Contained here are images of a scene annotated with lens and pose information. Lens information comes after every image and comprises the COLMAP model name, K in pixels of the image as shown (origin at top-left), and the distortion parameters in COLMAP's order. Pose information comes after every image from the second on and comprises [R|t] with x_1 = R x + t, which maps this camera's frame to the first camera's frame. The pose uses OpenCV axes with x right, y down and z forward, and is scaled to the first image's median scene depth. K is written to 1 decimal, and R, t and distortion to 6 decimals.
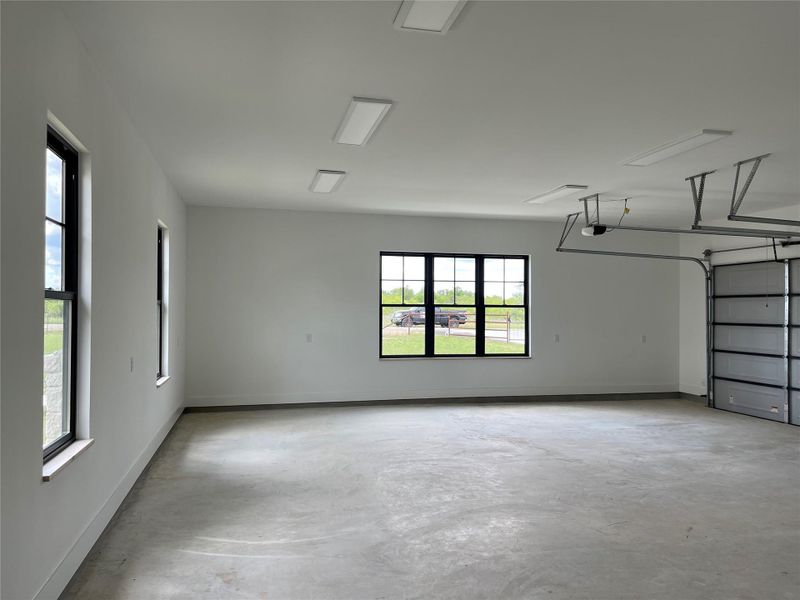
lens RADIAL K [[607.3, 0, 402.5], [0, 607.3, 295.8], [0, 0, 1]] dist [0.053868, -0.058815]
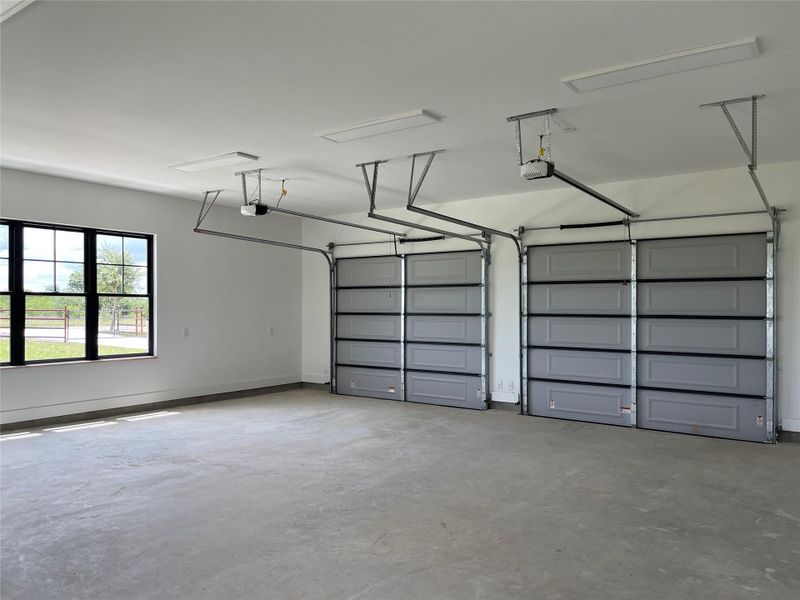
lens RADIAL K [[607.3, 0, 400.7], [0, 607.3, 307.6], [0, 0, 1]] dist [0.053868, -0.058815]
pose [[0.759070, -0.005905, 0.650982, -0.098046], [-0.012374, 0.999647, 0.023496, 0.011014], [-0.650891, -0.025891, 0.758729, 0.167933]]
